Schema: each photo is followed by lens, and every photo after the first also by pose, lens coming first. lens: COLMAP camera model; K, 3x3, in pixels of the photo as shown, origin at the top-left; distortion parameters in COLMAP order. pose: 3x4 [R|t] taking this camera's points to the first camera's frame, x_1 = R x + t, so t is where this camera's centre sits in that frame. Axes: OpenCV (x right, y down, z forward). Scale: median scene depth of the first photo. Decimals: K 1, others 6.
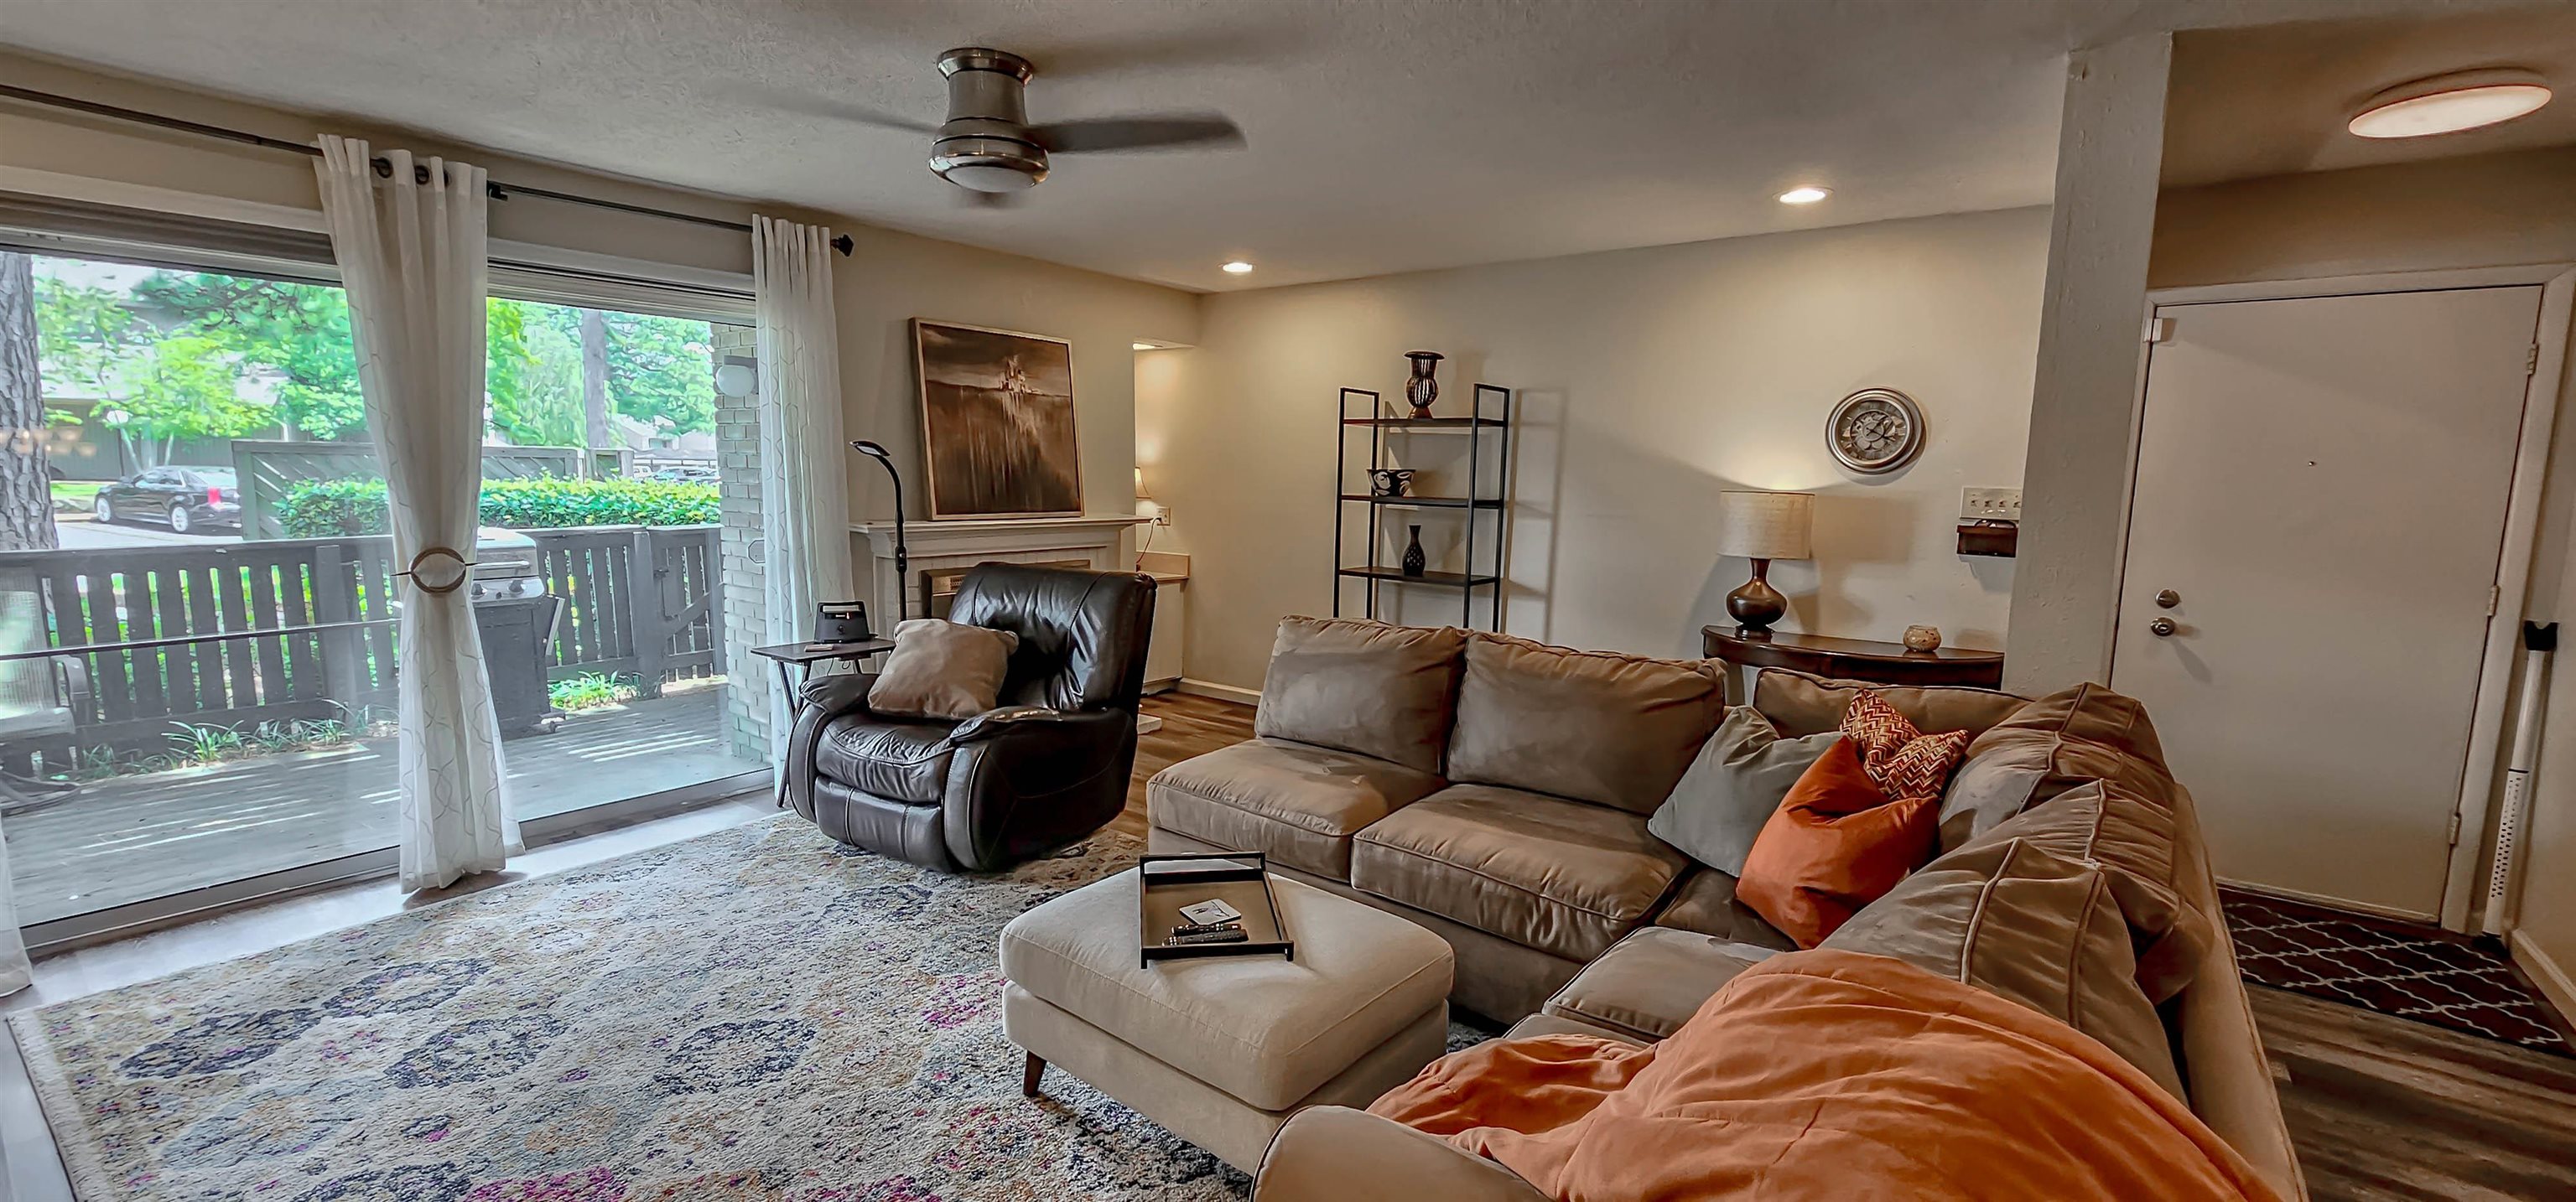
lens RADIAL K [[1055.7, 0, 1296.5], [0, 1055.7, 606.7], [0, 0, 1]] dist [-0.001870, 0.000028]
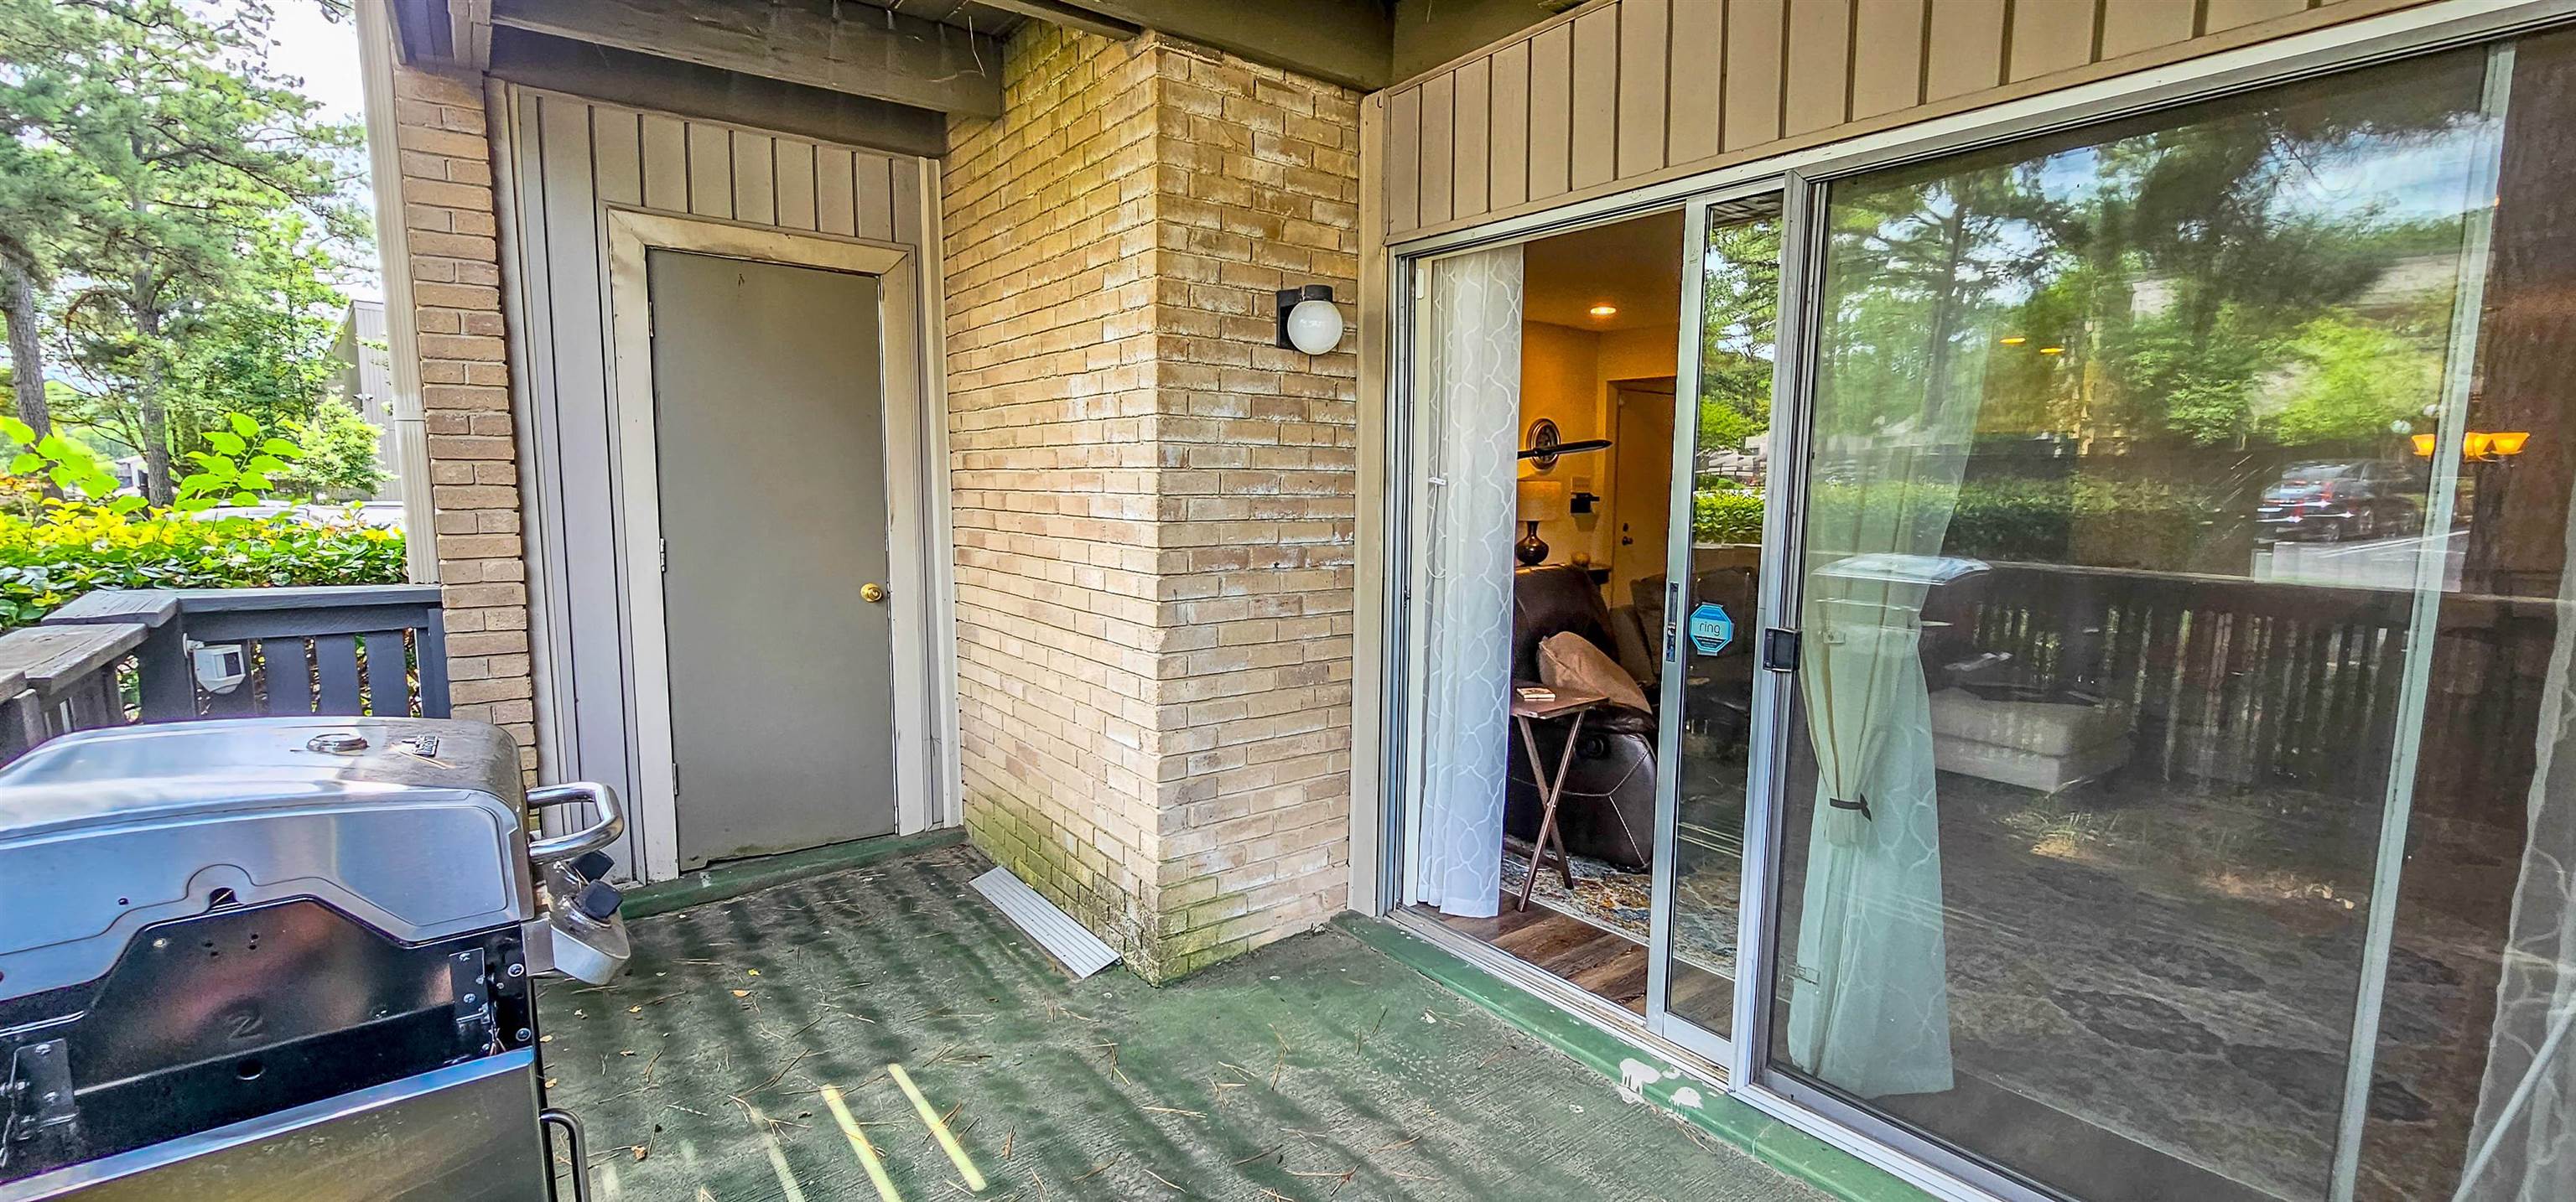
lens RADIAL K [[1055.7, 0, 1303.1], [0, 1055.7, 605.8], [0, 0, 1]] dist [-0.001870, 0.000028]
pose [[0.239254, -0.132202, 0.961915, -1.278126], [0.121395, 0.986987, 0.105454, -0.140271], [-0.963338, 0.091541, 0.252189, 0.999059]]
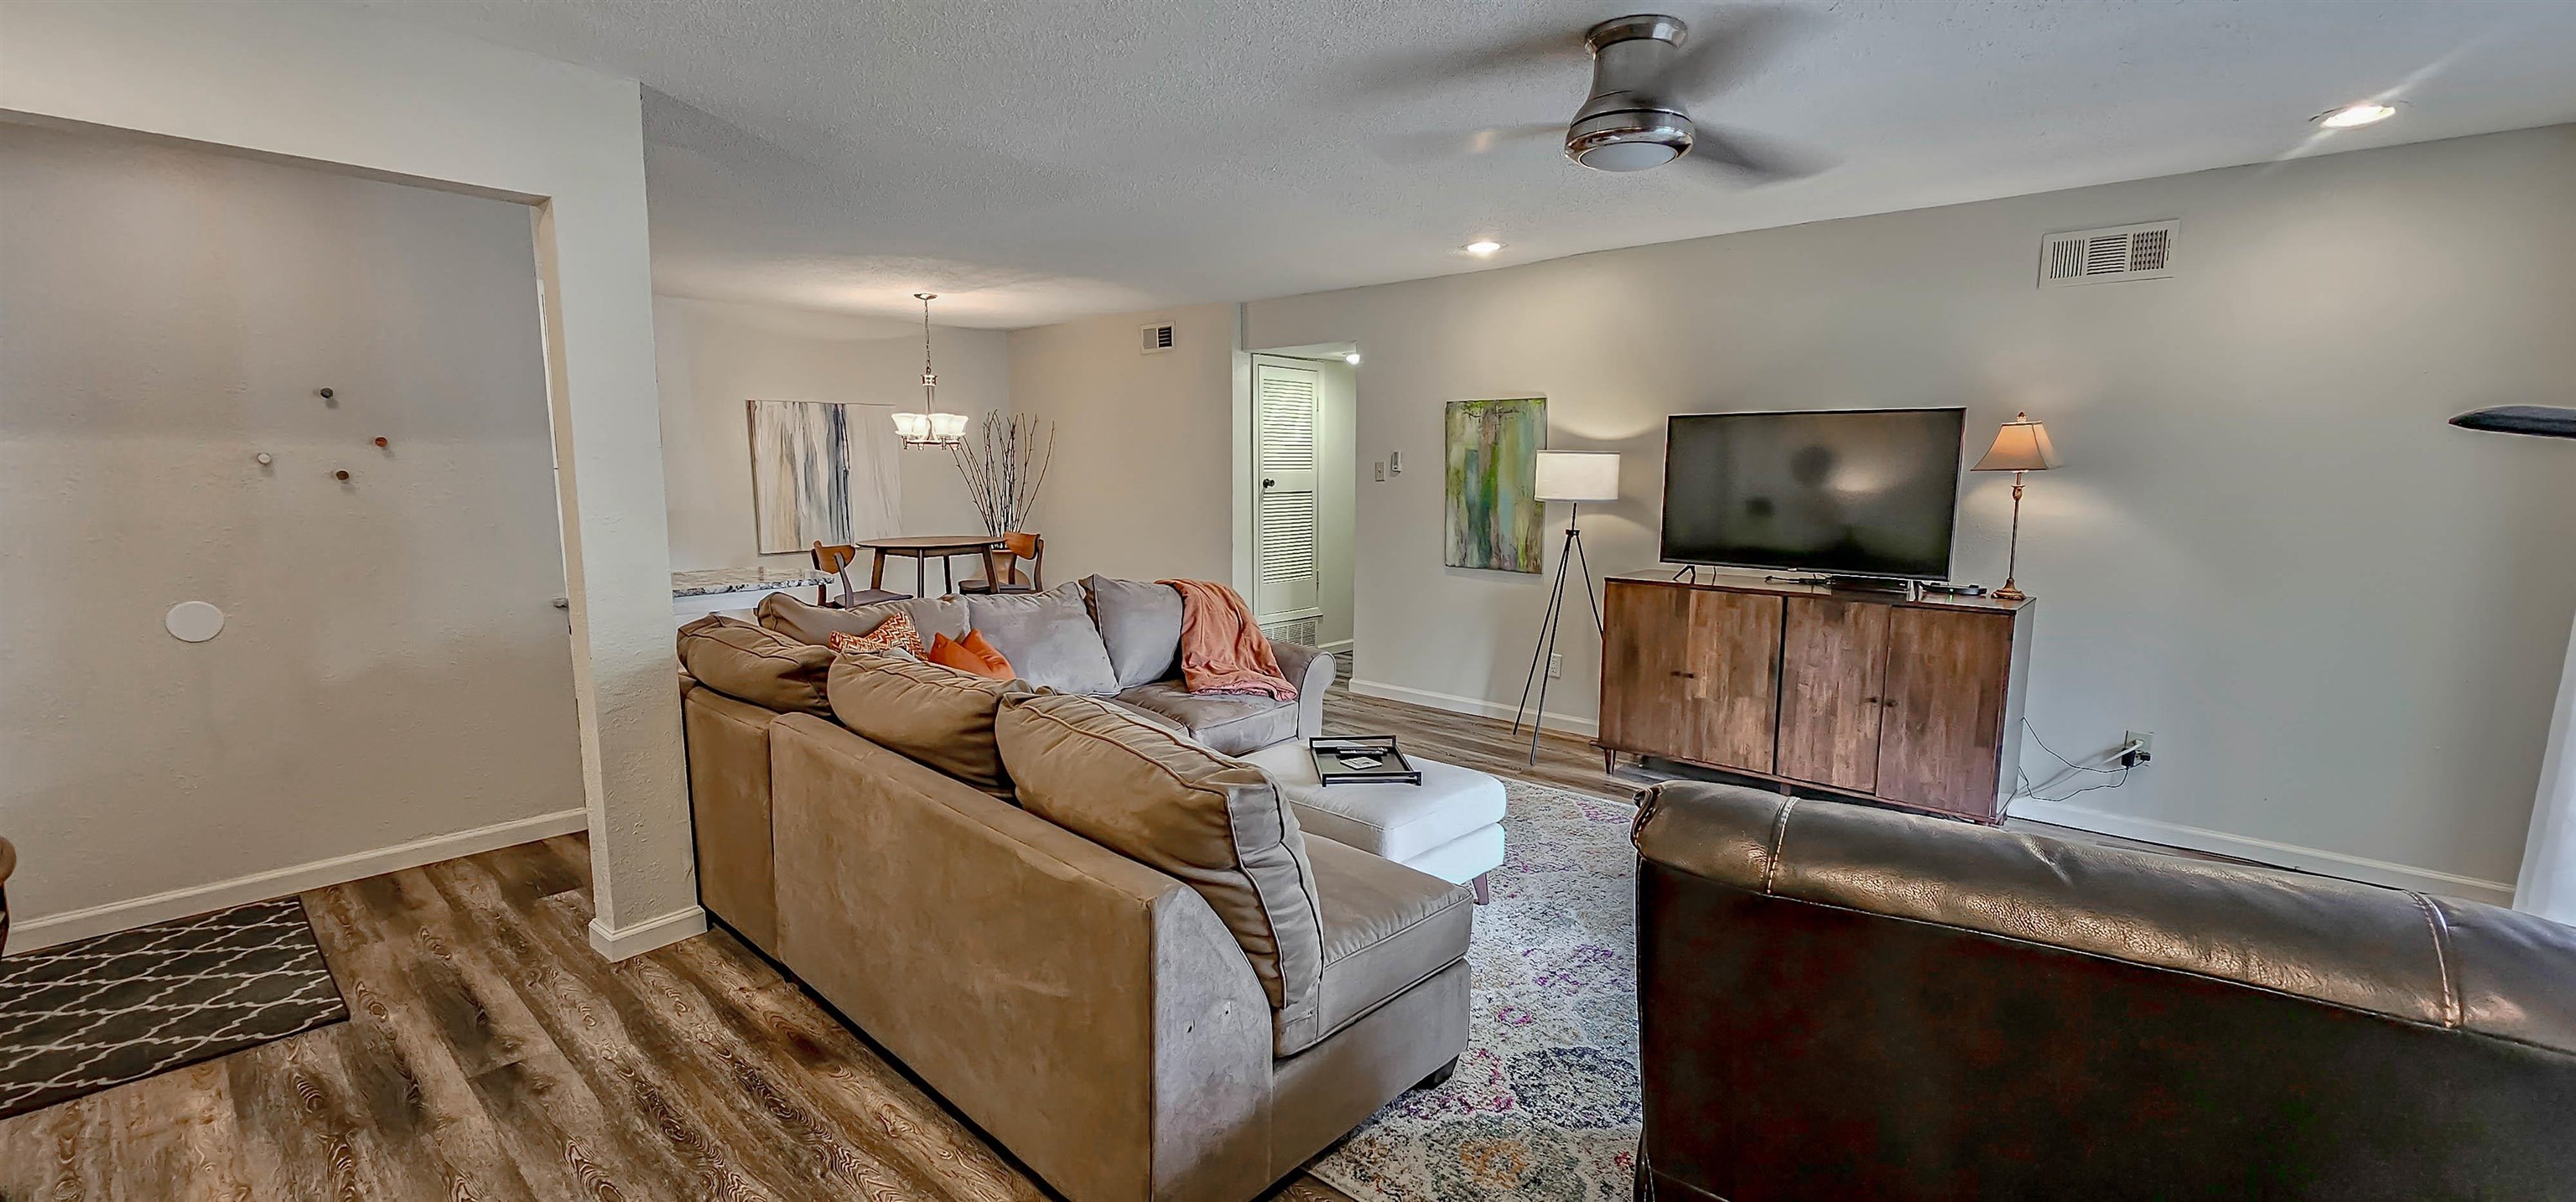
lens RADIAL K [[1055.7, 0, 1303.1], [0, 1055.7, 609.7], [0, 0, 1]] dist [-0.001870, 0.000028]
pose [[-0.996722, -0.035248, 0.072817, -0.057238], [-0.014794, 0.964330, 0.264289, -0.170013], [-0.079535, 0.262345, -0.961691, 1.302568]]
